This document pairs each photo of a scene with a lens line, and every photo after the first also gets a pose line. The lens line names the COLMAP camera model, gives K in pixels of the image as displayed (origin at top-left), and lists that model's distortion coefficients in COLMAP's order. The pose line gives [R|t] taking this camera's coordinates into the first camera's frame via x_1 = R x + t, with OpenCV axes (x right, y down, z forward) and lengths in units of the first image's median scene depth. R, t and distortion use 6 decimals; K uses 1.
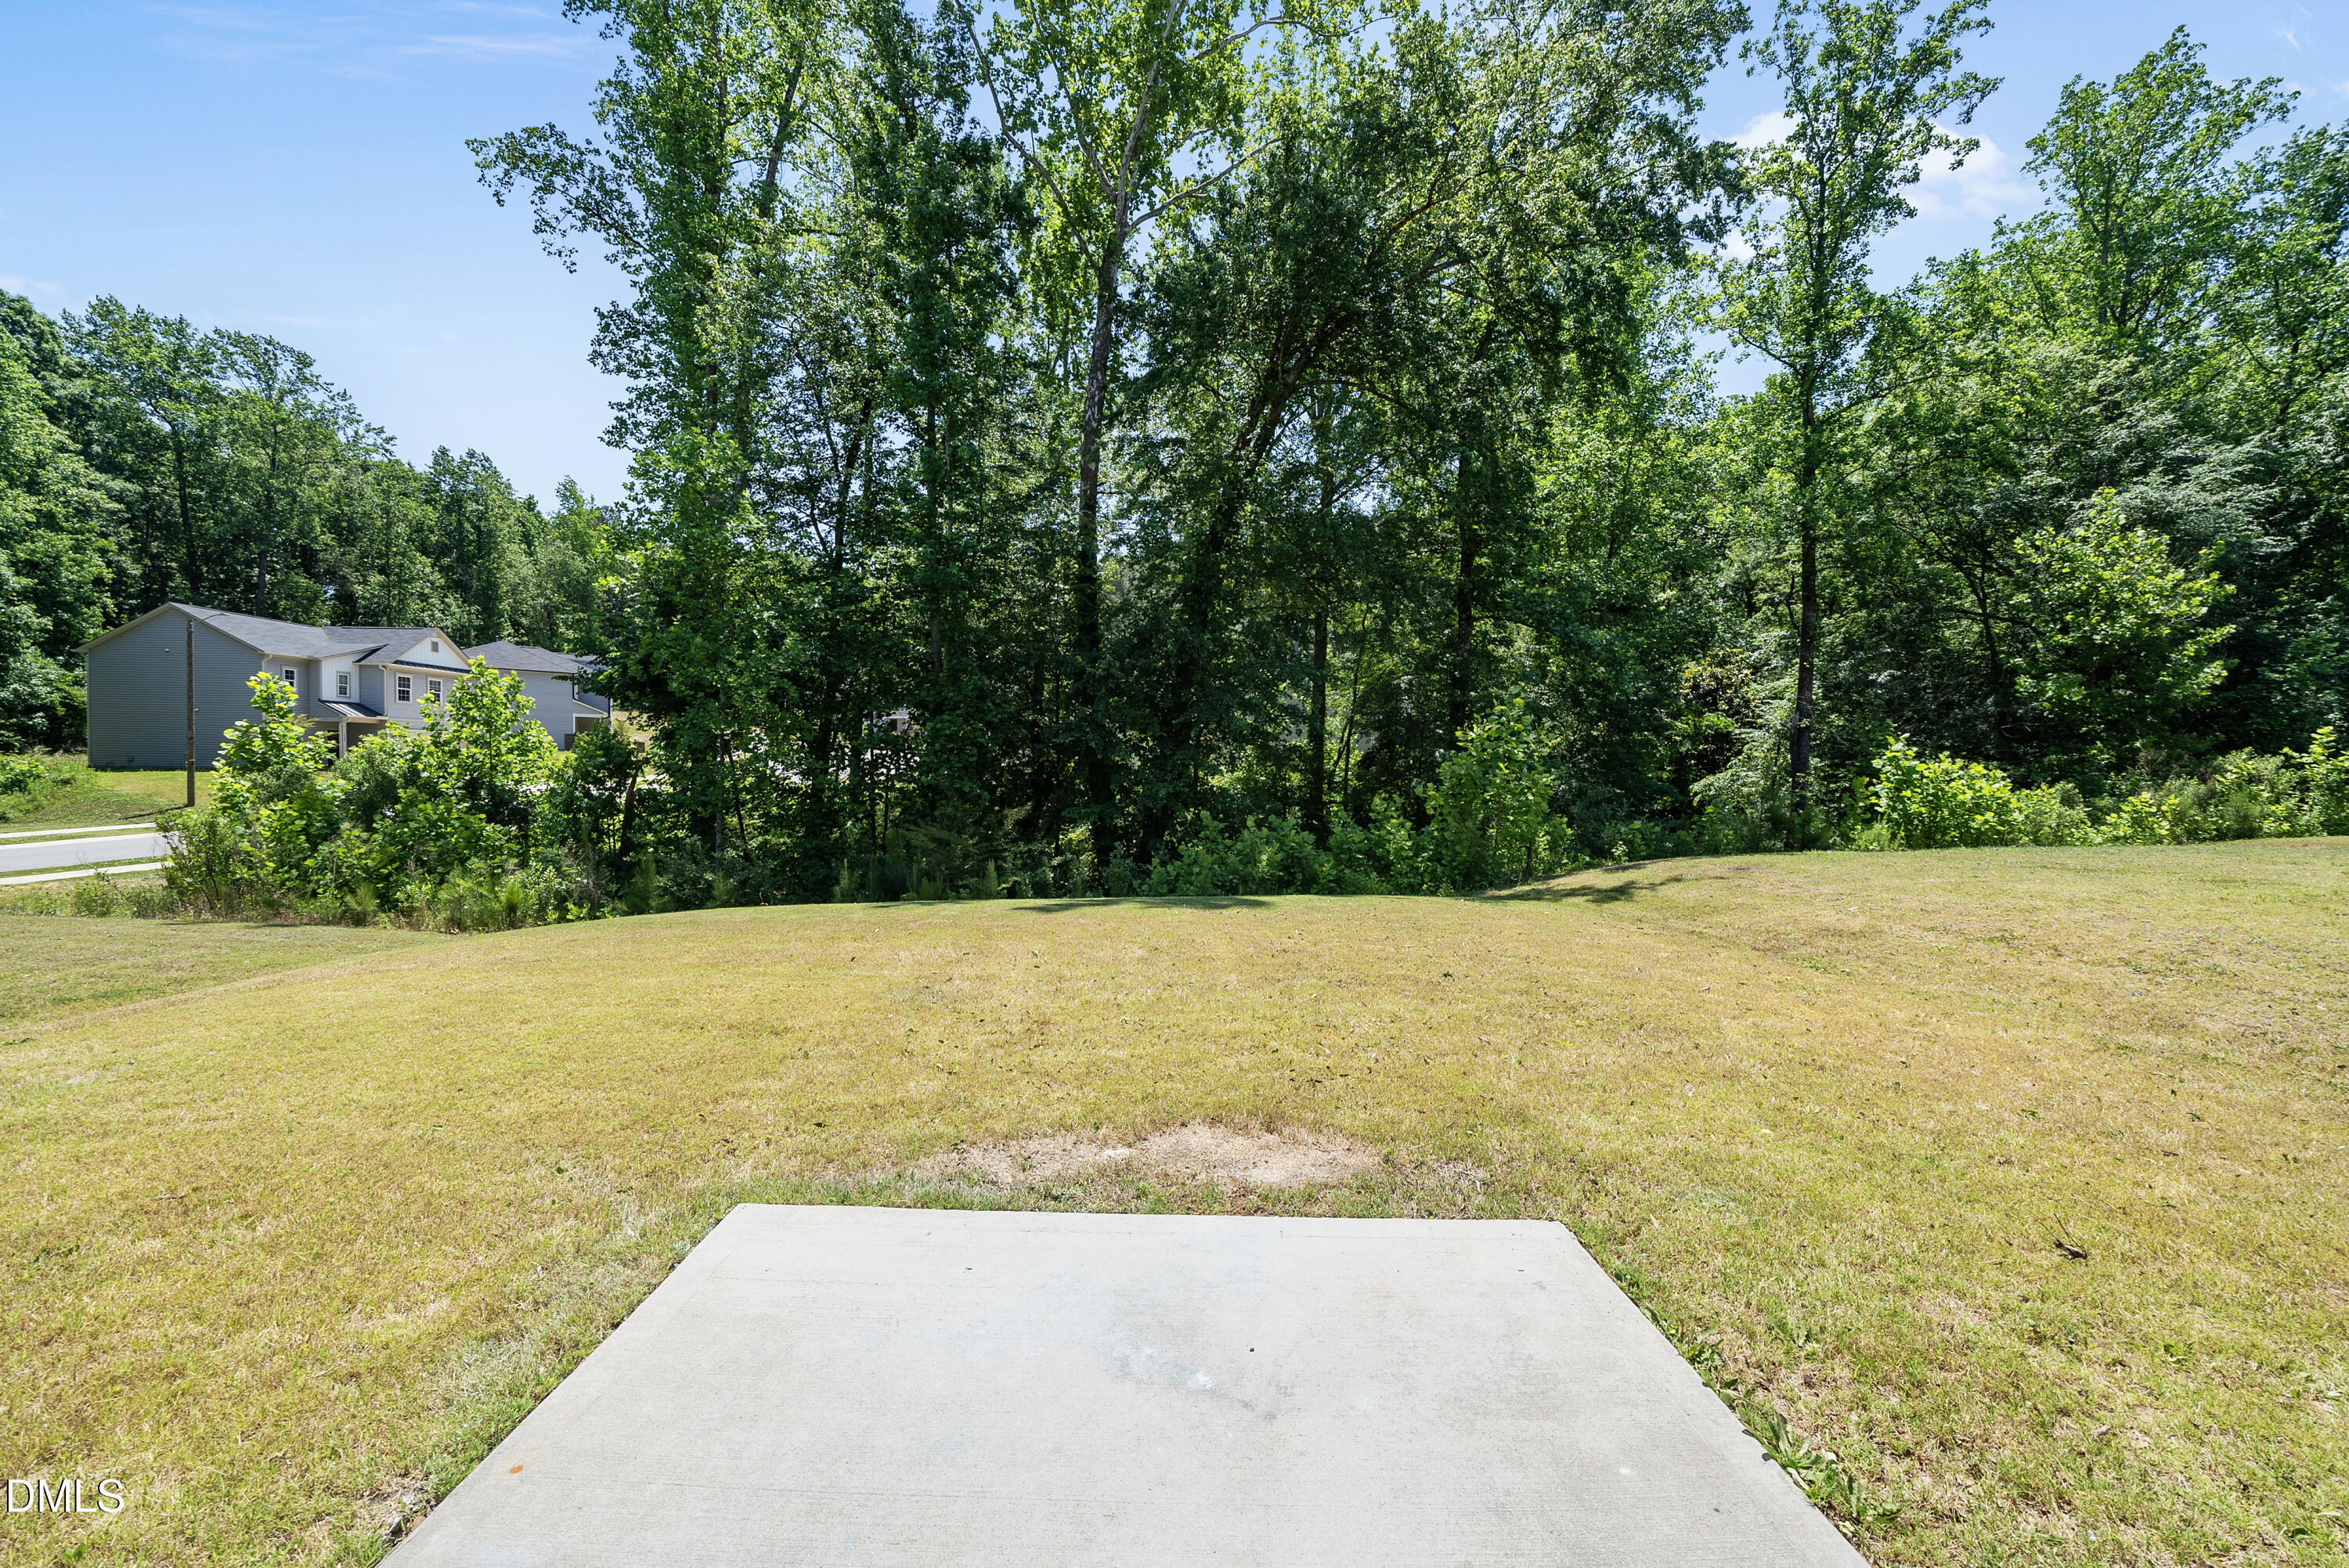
lens RADIAL K [[825.8, 0, 1171.9], [0, 825.8, 789.6], [0, 0, 1]] dist [-0.009338, 0.000750]
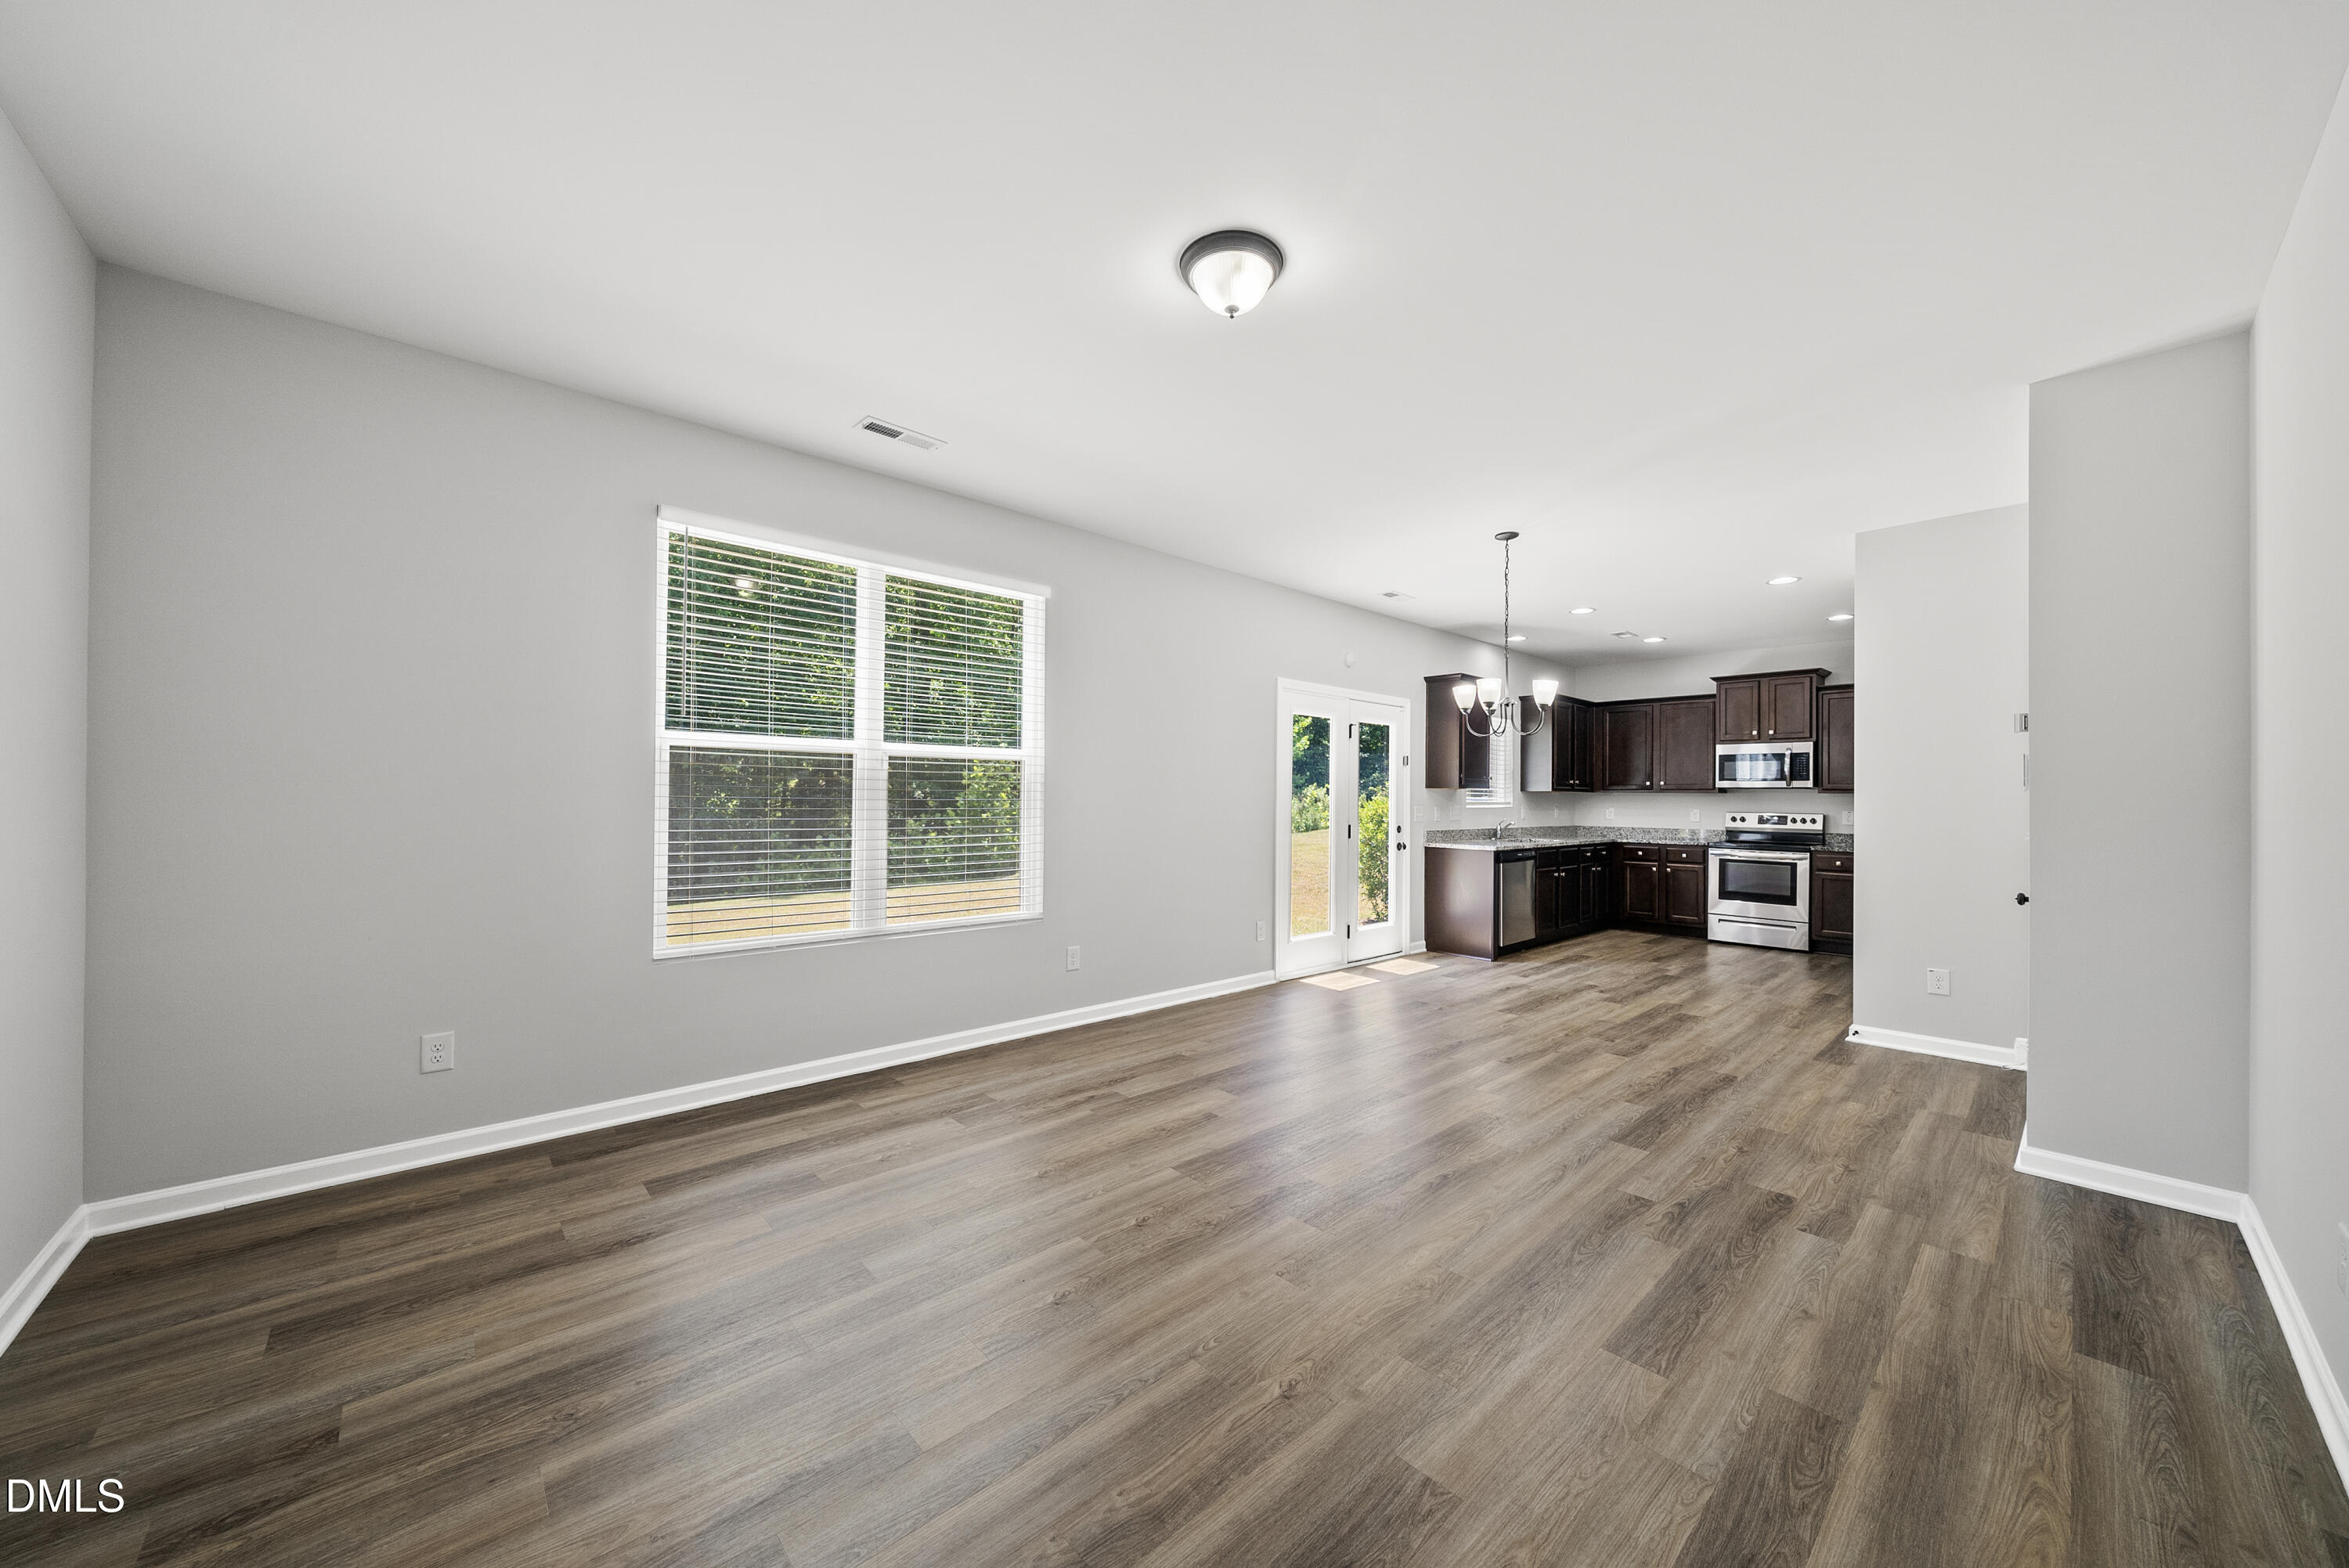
lens RADIAL K [[825.8, 0, 1171.3], [0, 825.8, 791.7], [0, 0, 1]] dist [-0.009338, 0.000750]
pose [[0.739253, -0.001157, 0.673427, -0.184226], [0.017633, 0.999689, -0.017640, -0.002175], [-0.673197, 0.024915, 0.739043, -0.159692]]
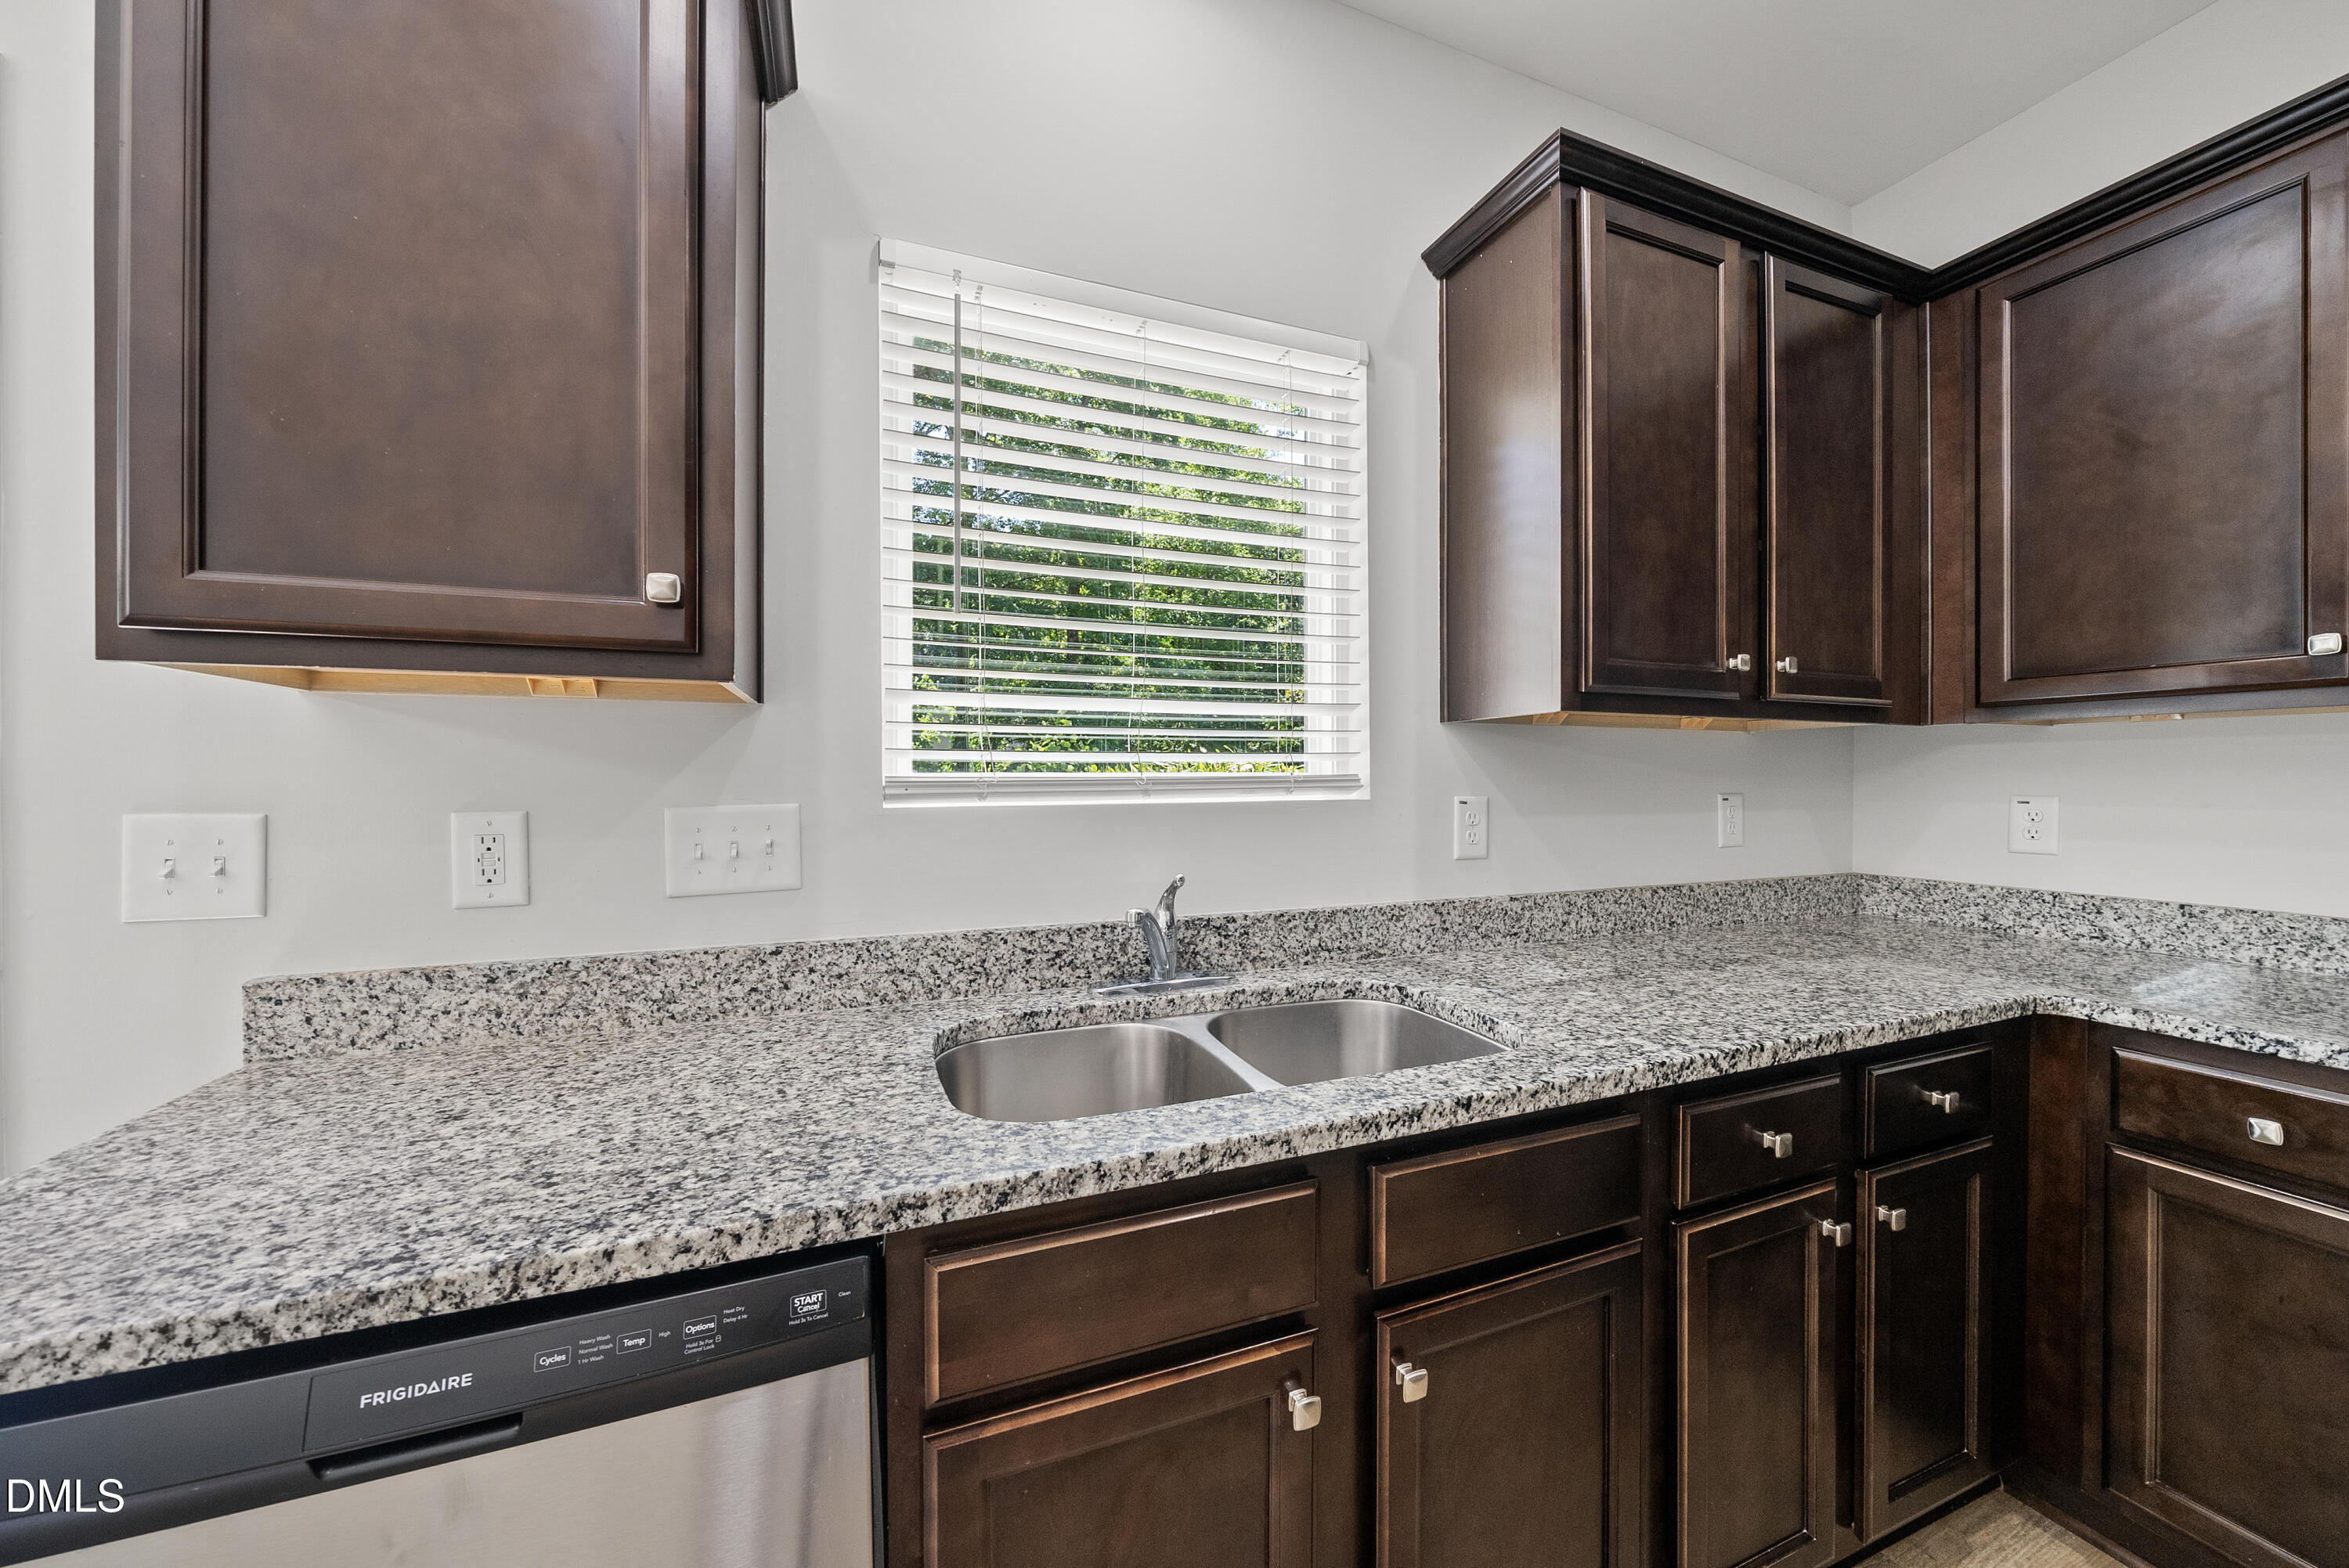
lens RADIAL K [[825.8, 0, 1182.8], [0, 825.8, 784.5], [0, 0, 1]] dist [-0.009338, 0.000750]
pose [[0.931237, -0.018402, 0.363948, 0.062456], [0.024807, 0.999609, -0.012932, -0.000582], [-0.363568, 0.021071, 0.931329, -0.076544]]
